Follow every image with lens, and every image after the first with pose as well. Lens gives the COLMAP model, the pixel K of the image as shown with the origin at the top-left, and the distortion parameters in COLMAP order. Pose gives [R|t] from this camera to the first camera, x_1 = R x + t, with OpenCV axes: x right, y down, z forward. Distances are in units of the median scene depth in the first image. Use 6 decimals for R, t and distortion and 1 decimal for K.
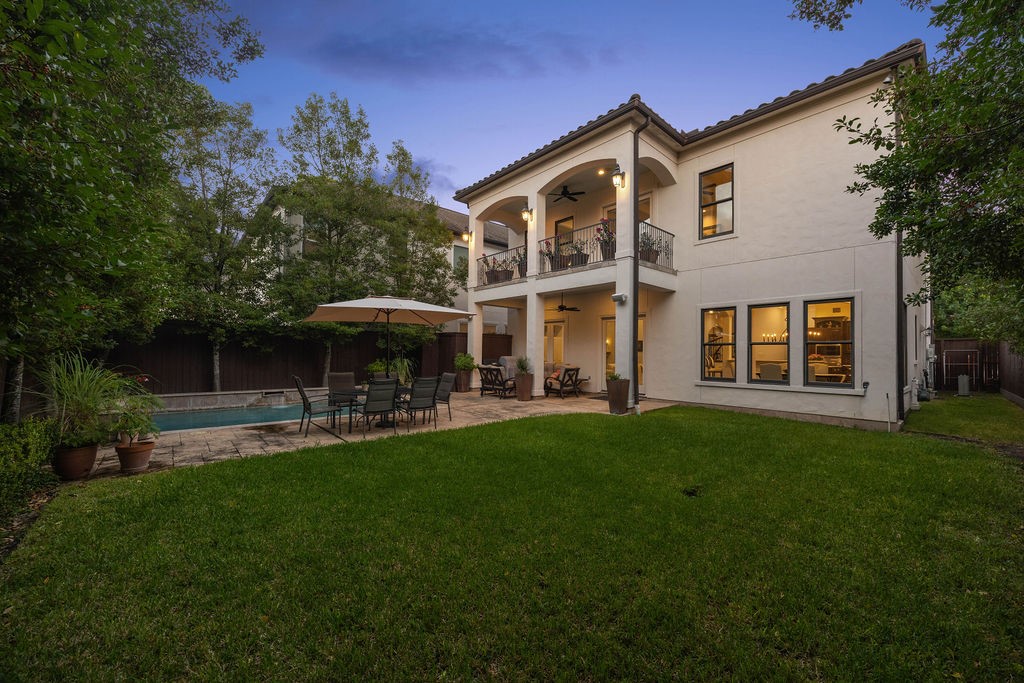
lens RADIAL K [[393.5, 0, 512.0], [0, 393.5, 341.5], [0, 0, 1]] dist [-0.000320, -0.000018]
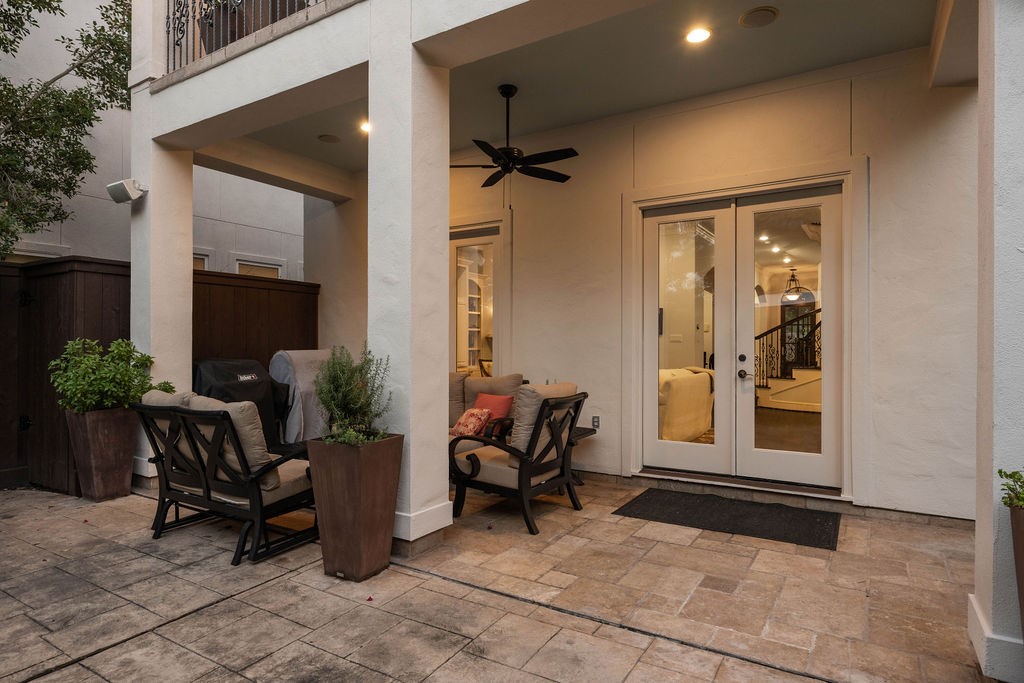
lens RADIAL K [[567.9, 0, 512.0], [0, 567.9, 341.5], [0, 0, 1]] dist [0.002319, 0.000329]
pose [[0.959551, -0.009675, 0.281367, 0.024613], [0.003271, 0.999725, 0.023222, 0.025744], [-0.281515, -0.021362, 0.959319, 0.663355]]
